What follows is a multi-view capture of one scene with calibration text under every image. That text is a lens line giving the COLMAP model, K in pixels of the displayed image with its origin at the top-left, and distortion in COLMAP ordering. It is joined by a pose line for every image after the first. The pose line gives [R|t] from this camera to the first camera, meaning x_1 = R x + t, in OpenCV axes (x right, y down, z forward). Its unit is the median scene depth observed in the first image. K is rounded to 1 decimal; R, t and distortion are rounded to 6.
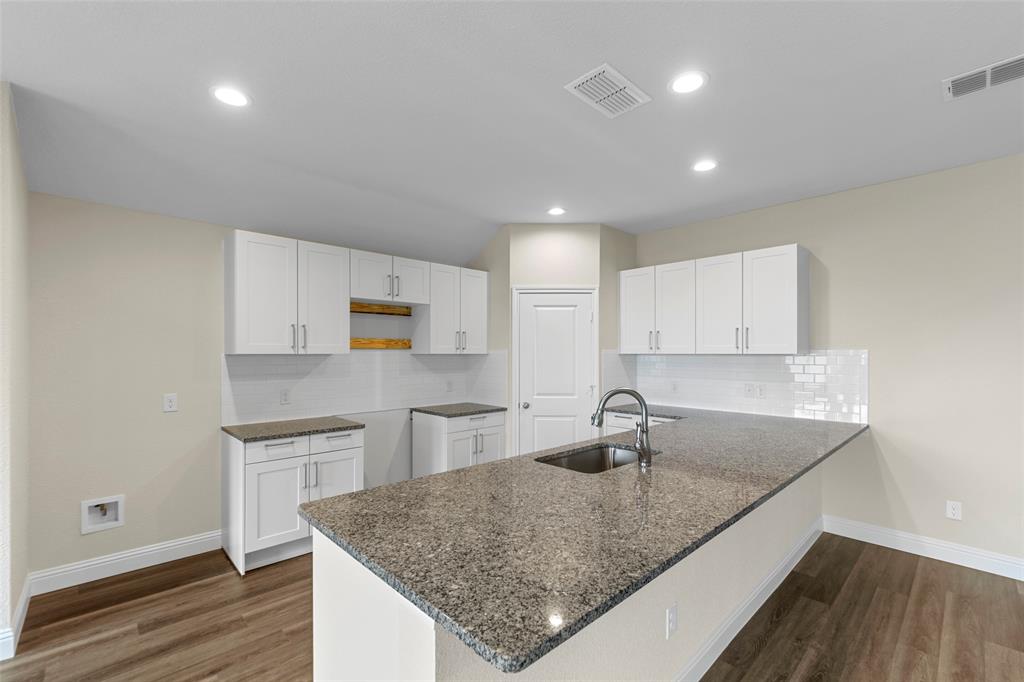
lens RADIAL K [[436.7, 0, 513.8], [0, 436.7, 350.8], [0, 0, 1]] dist [0.000511, -0.000025]
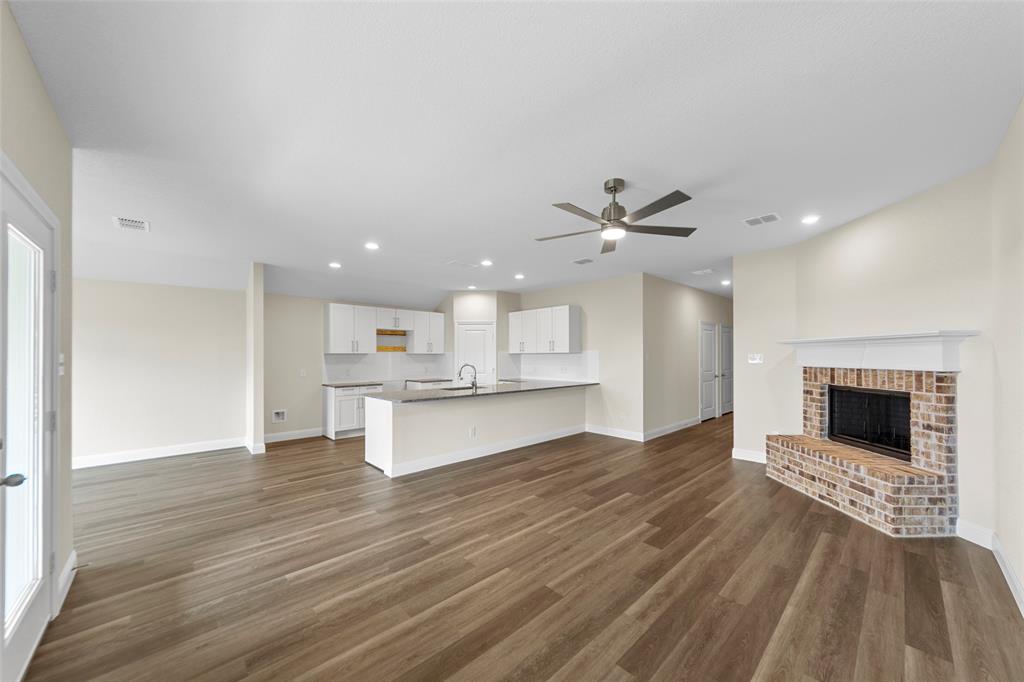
lens RADIAL K [[366.6, 0, 512.3], [0, 366.6, 353.7], [0, 0, 1]] dist [-0.000146, -0.000041]
pose [[0.999908, -0.001770, -0.013470, 0.326508], [0.001772, 0.999998, 0.000132, 0.008717], [0.013470, -0.000156, 0.999909, -0.821264]]
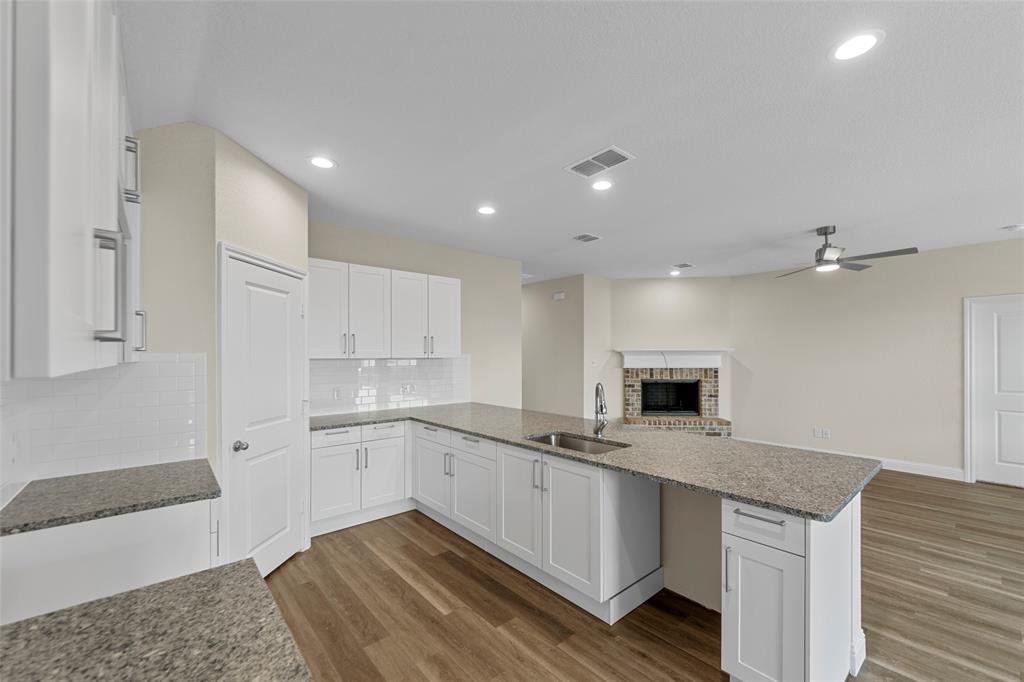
lens RADIAL K [[413.7, 0, 514.2], [0, 413.7, 355.7], [0, 0, 1]] dist [0.000285, -0.000056]
pose [[0.053819, 0.001132, 0.998550, -0.579726], [-0.004104, 0.999991, -0.000913, -0.000107], [-0.998542, -0.004049, 0.053823, 0.656740]]
